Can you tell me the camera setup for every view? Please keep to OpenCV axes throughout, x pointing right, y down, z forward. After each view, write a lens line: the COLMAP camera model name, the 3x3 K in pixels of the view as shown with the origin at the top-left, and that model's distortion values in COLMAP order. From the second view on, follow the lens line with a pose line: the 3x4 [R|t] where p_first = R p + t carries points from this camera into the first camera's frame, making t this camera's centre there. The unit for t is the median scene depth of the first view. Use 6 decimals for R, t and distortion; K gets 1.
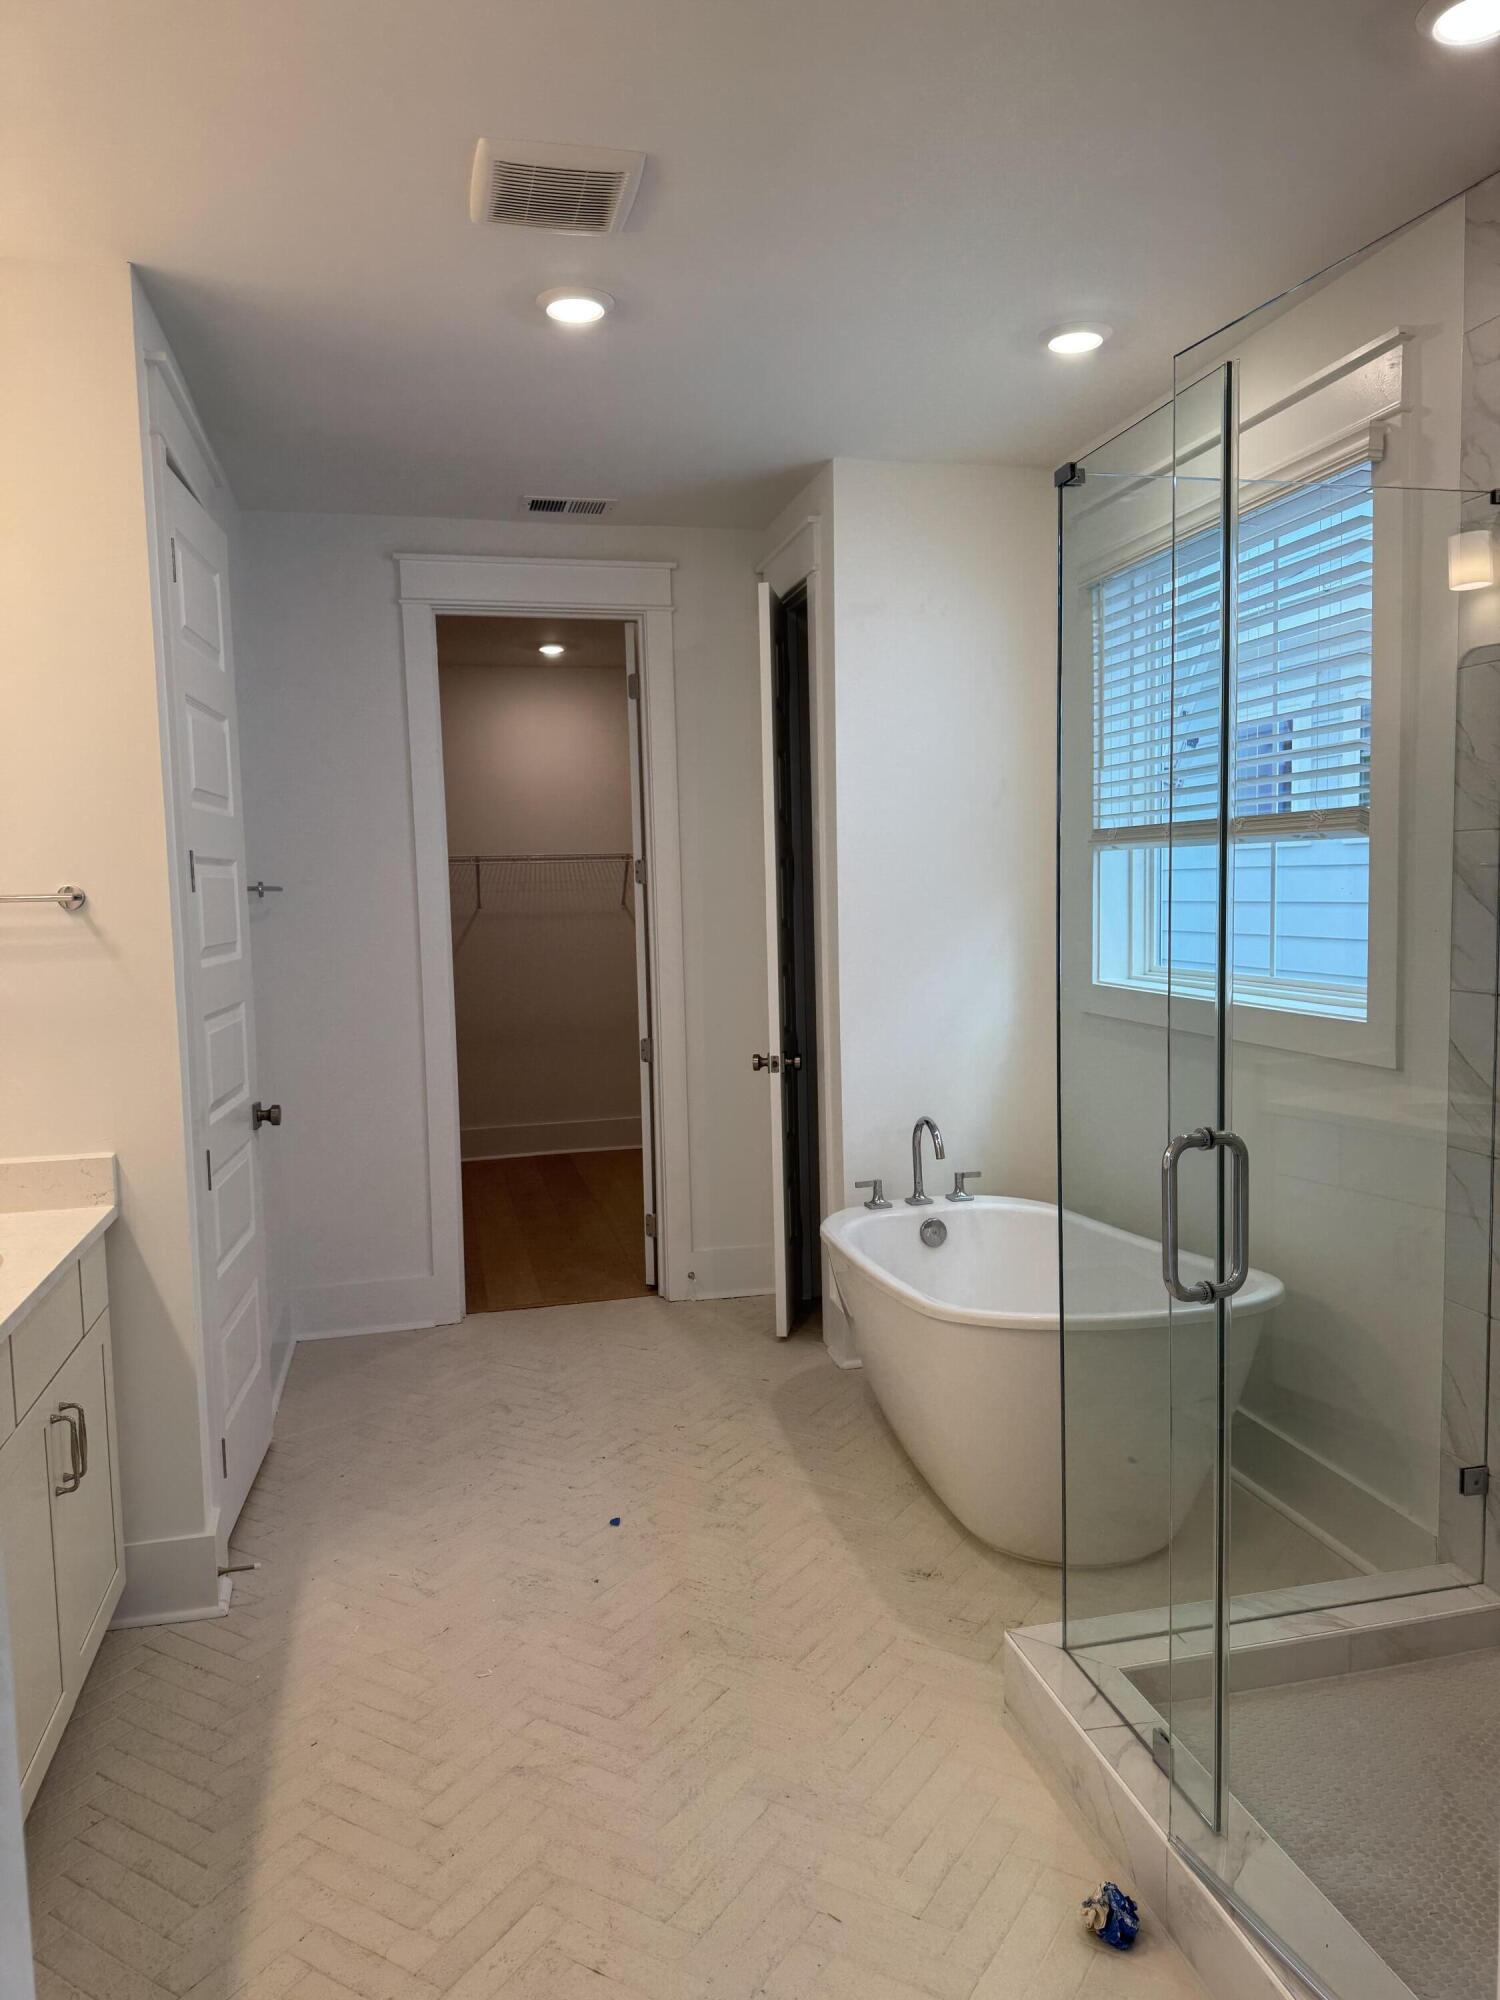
lens RADIAL K [[1381.9, 0, 750.0], [0, 1381.9, 1000.0], [0, 0, 1]] dist [0.018497, -0.063789]
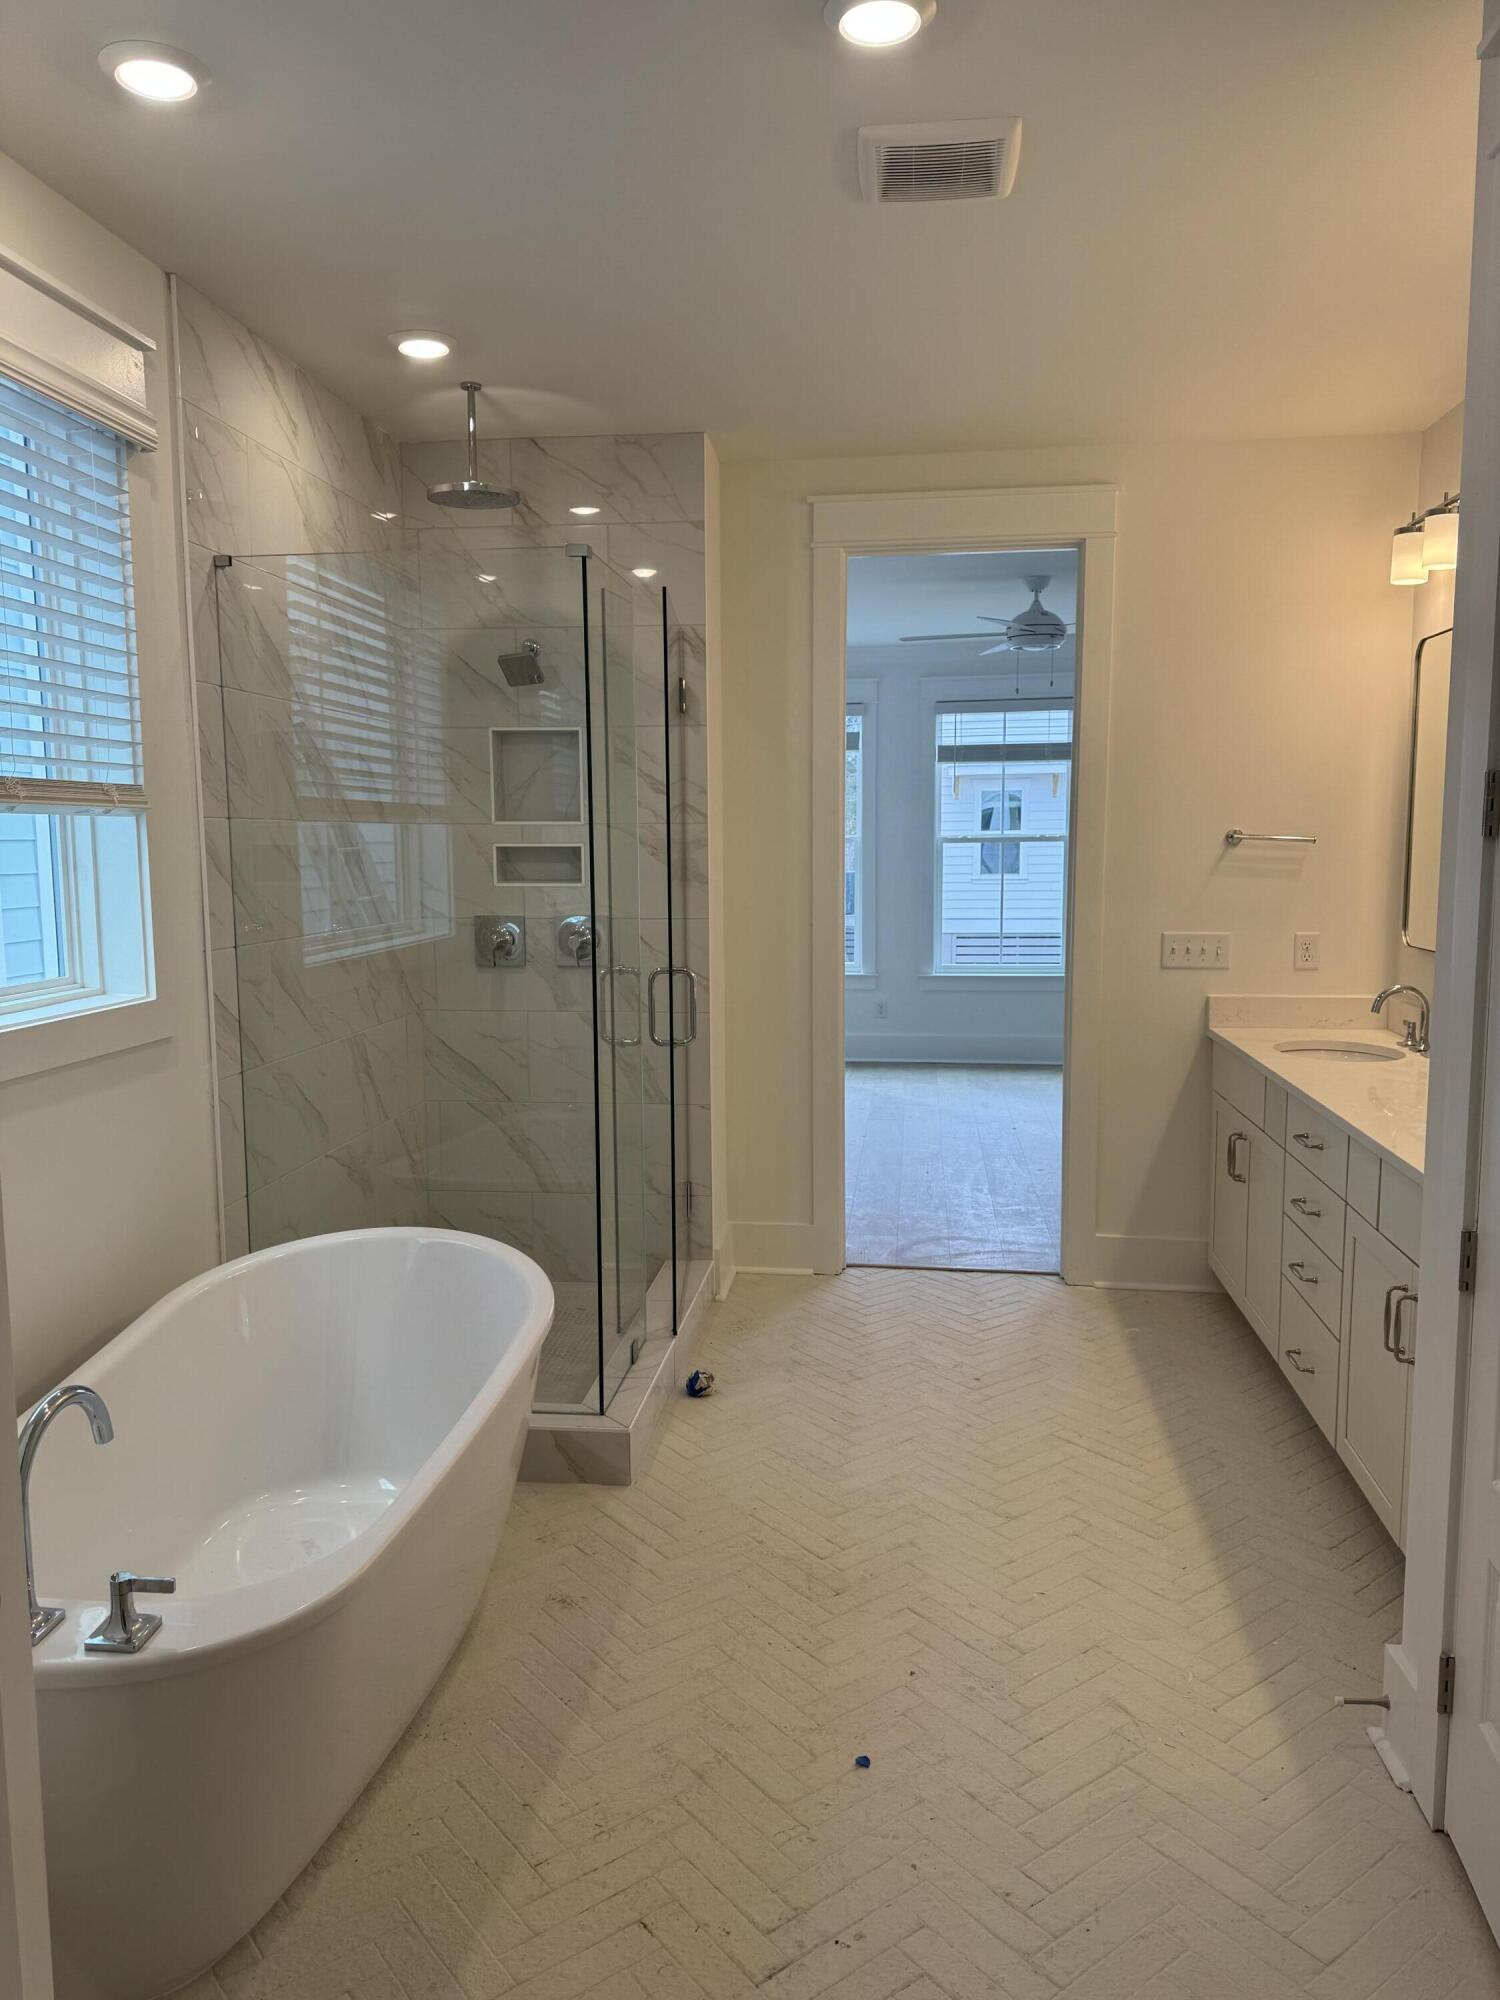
lens RADIAL K [[1388.1, 0, 721.9], [0, 1388.1, 999.0], [0, 0, 1]] dist [0.034975, -0.063409]
pose [[-0.930400, -0.009868, 0.366412, -0.250762], [0.062519, 0.980717, 0.185162, -0.117022], [-0.361174, 0.195182, -0.911843, 1.408247]]
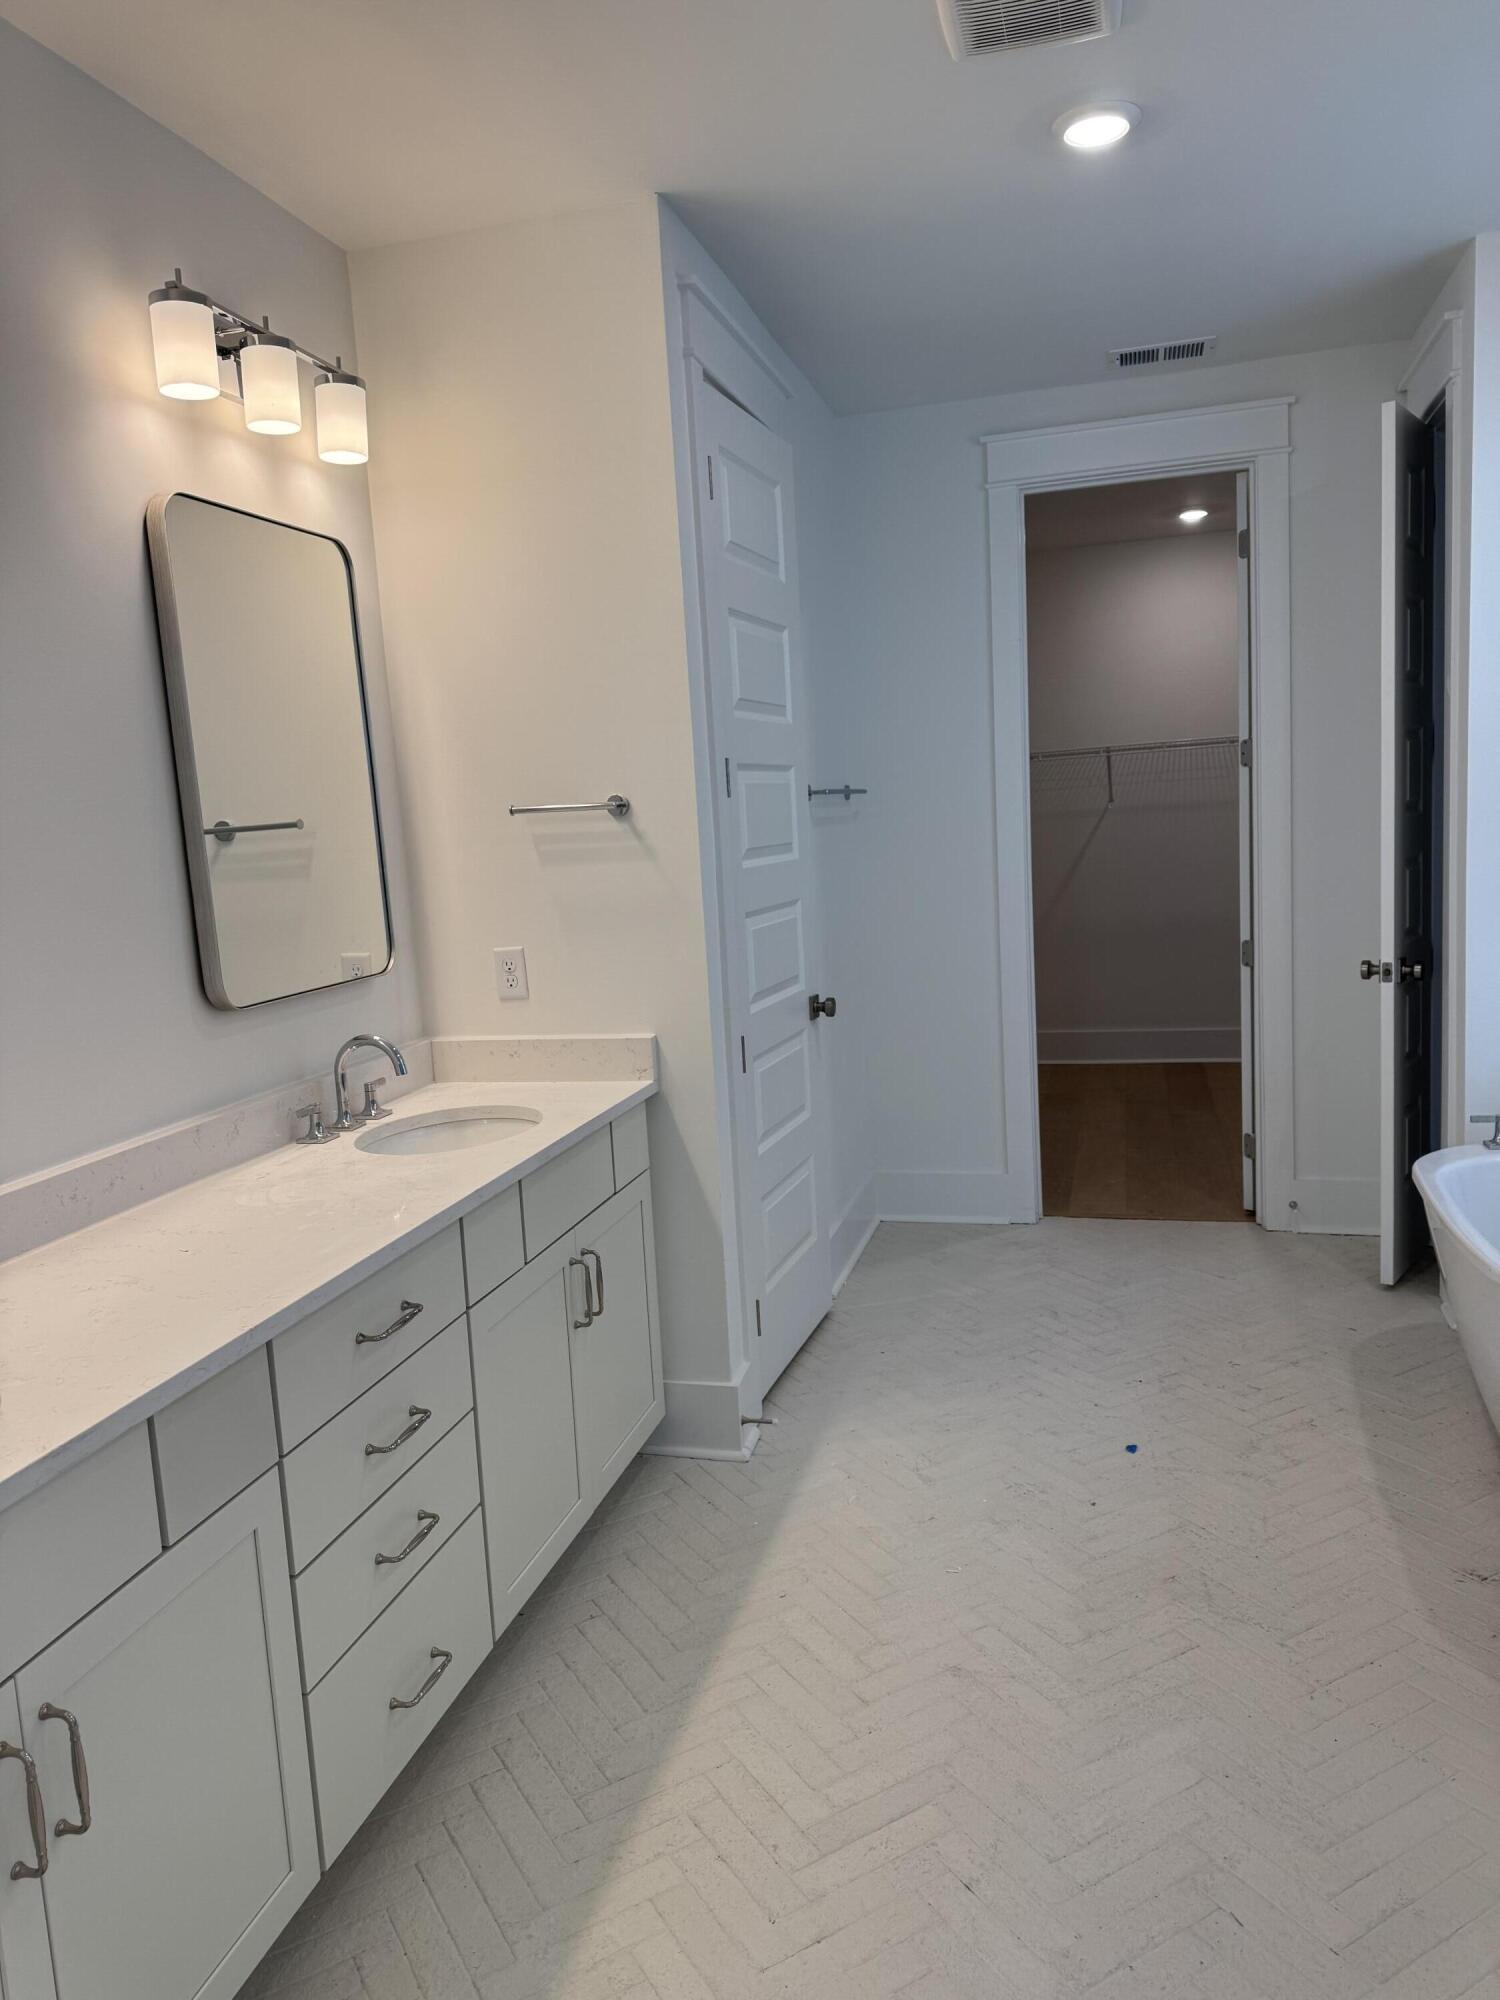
lens RADIAL K [[1388.1, 0, 721.9], [0, 1388.1, 999.0], [0, 0, 1]] dist [0.034975, -0.063409]
pose [[0.869276, 0.038067, -0.492860, 0.105030], [-0.002507, 0.997357, 0.072611, 0.000763], [0.494322, -0.061883, 0.867074, 0.045345]]
